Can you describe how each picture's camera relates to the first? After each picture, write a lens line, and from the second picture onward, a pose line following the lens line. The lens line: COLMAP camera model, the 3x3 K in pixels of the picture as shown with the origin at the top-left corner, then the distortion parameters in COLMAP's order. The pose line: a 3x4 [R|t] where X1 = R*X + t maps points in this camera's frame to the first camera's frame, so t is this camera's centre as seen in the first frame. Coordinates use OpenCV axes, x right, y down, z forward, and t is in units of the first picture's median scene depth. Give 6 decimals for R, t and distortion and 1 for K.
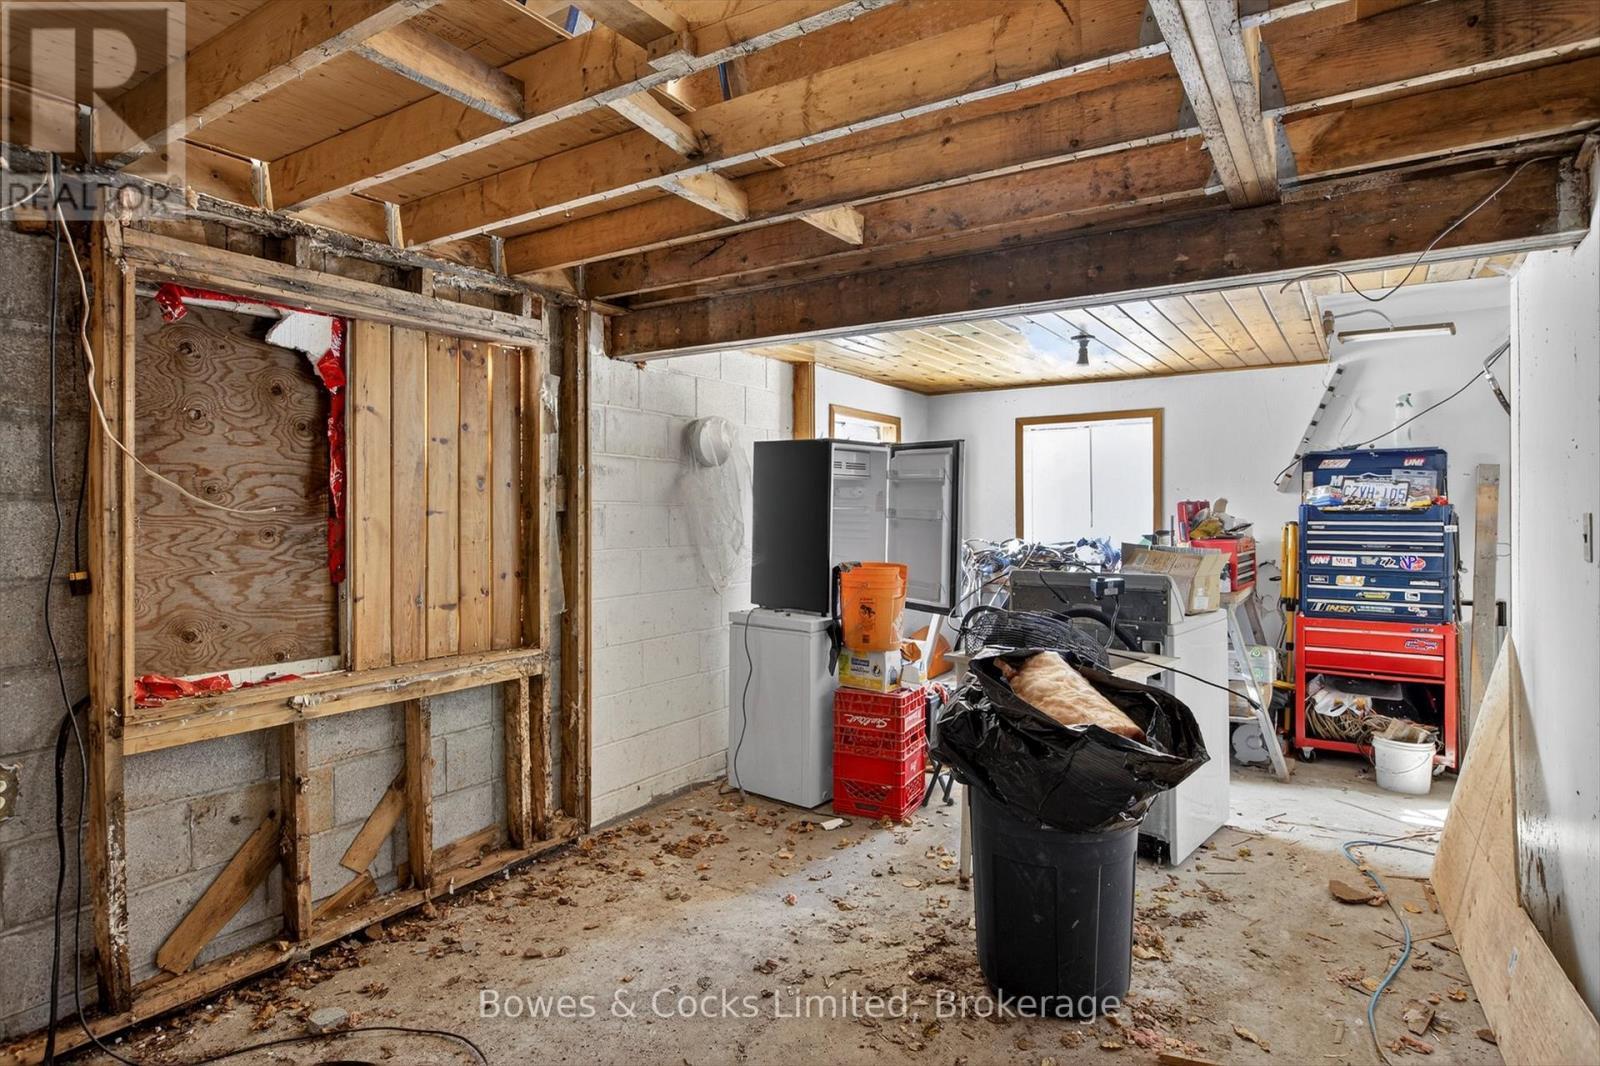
lens RADIAL K [[884.6, 0, 805.6], [0, 884.6, 515.2], [0, 0, 1]] dist [-0.003756, 0.001711]
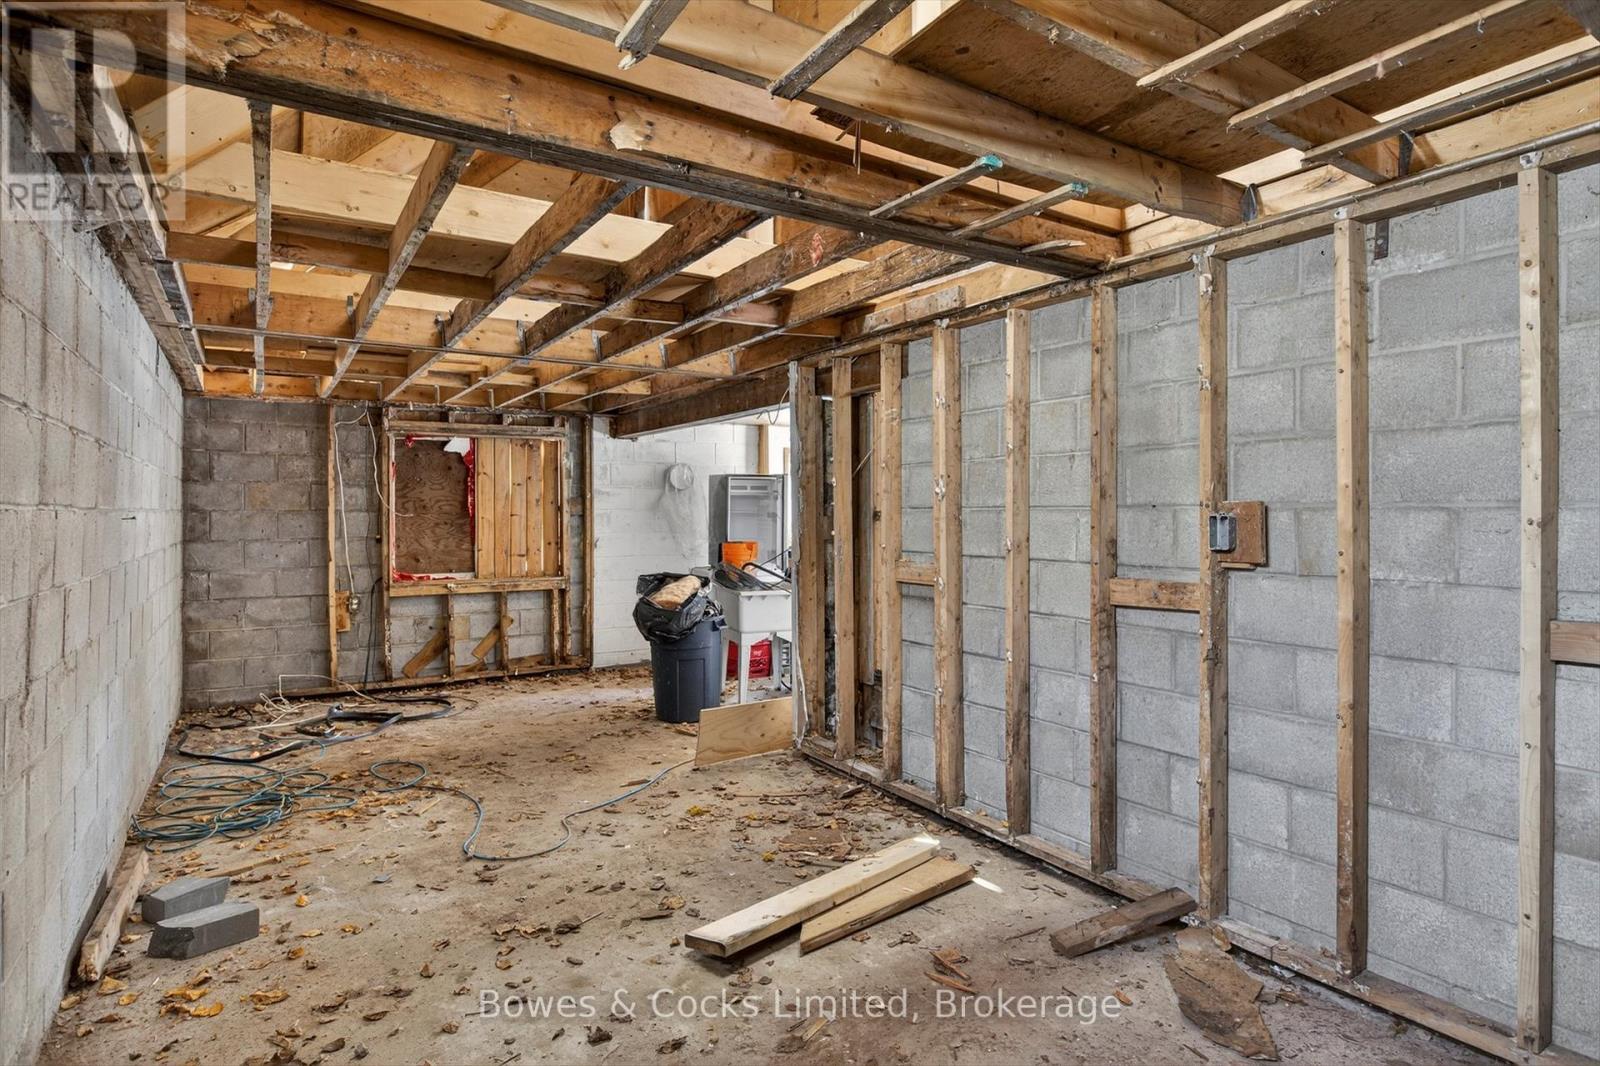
lens RADIAL K [[893.9, 0, 801.2], [0, 893.9, 514.9], [0, 0, 1]] dist [0.000689, 0.000626]
pose [[0.899077, -0.001421, -0.437788, 1.431248], [0.001528, 0.999999, -0.000107, -0.001955], [0.437787, -0.000572, 0.899078, -0.882304]]
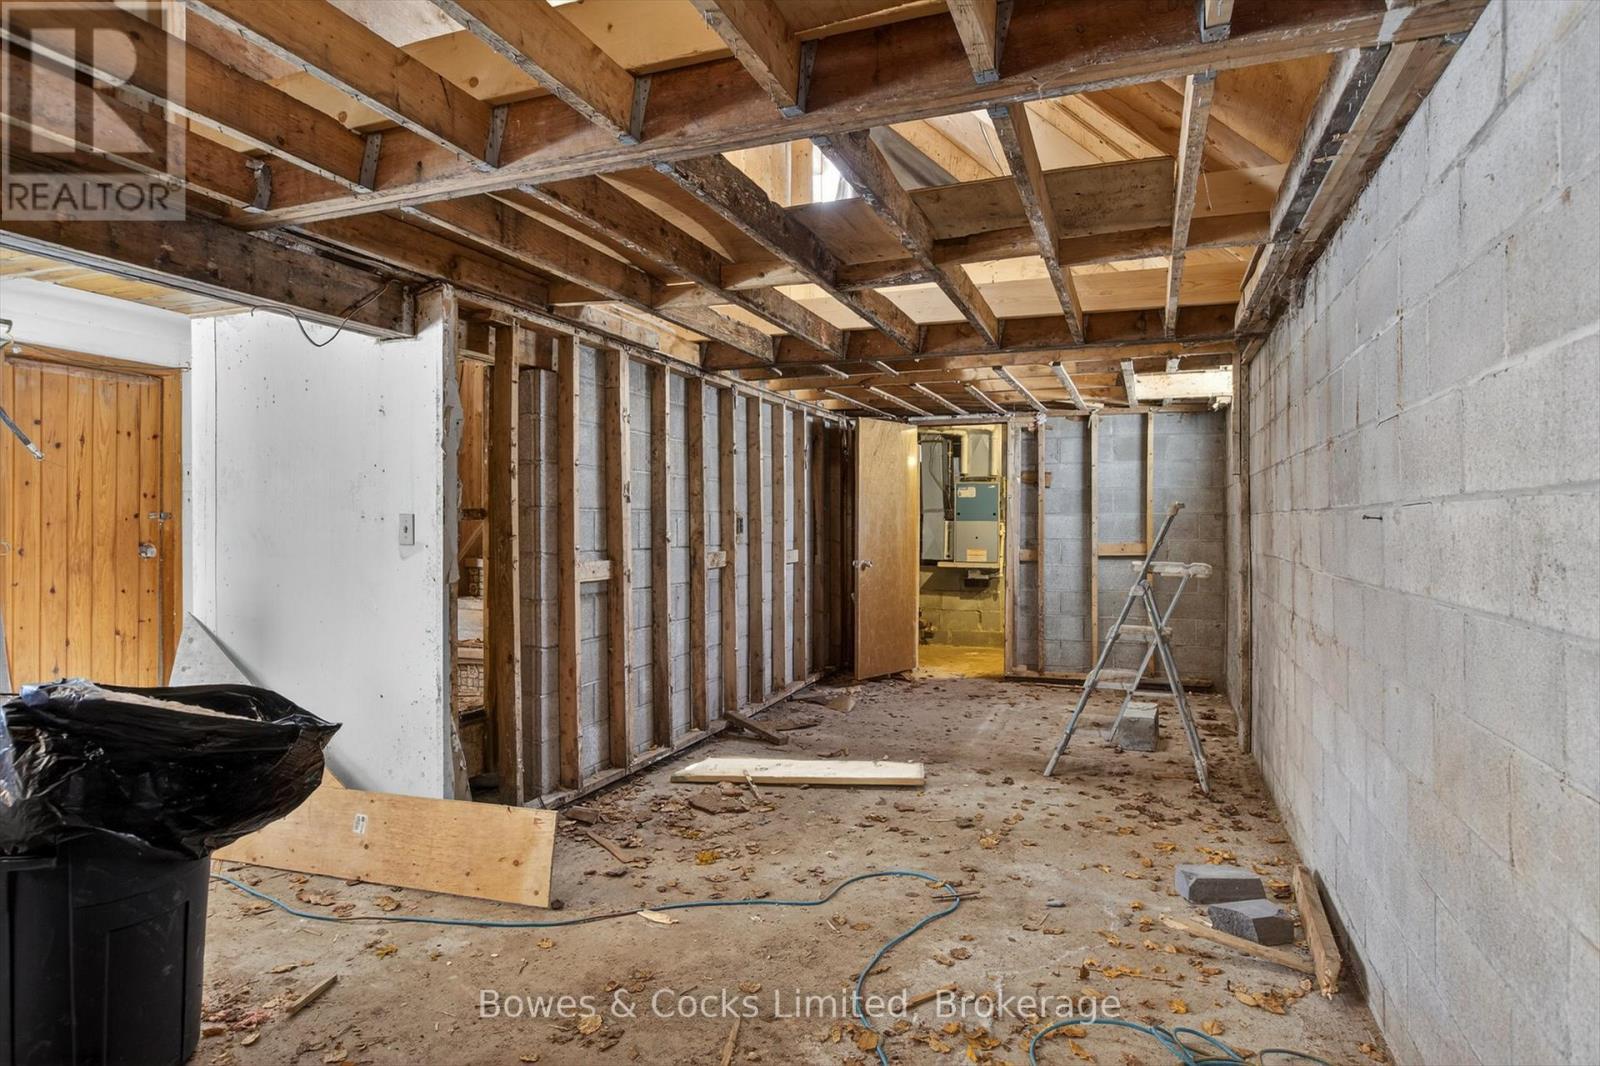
lens RADIAL K [[893.9, 0, 801.2], [0, 893.9, 514.9], [0, 0, 1]] dist [0.000689, 0.000626]
pose [[-0.206789, 0.006826, 0.978362, -0.749497], [-0.004849, 0.999956, -0.008001, 0.009371], [-0.978374, -0.006399, -0.206747, 0.574581]]
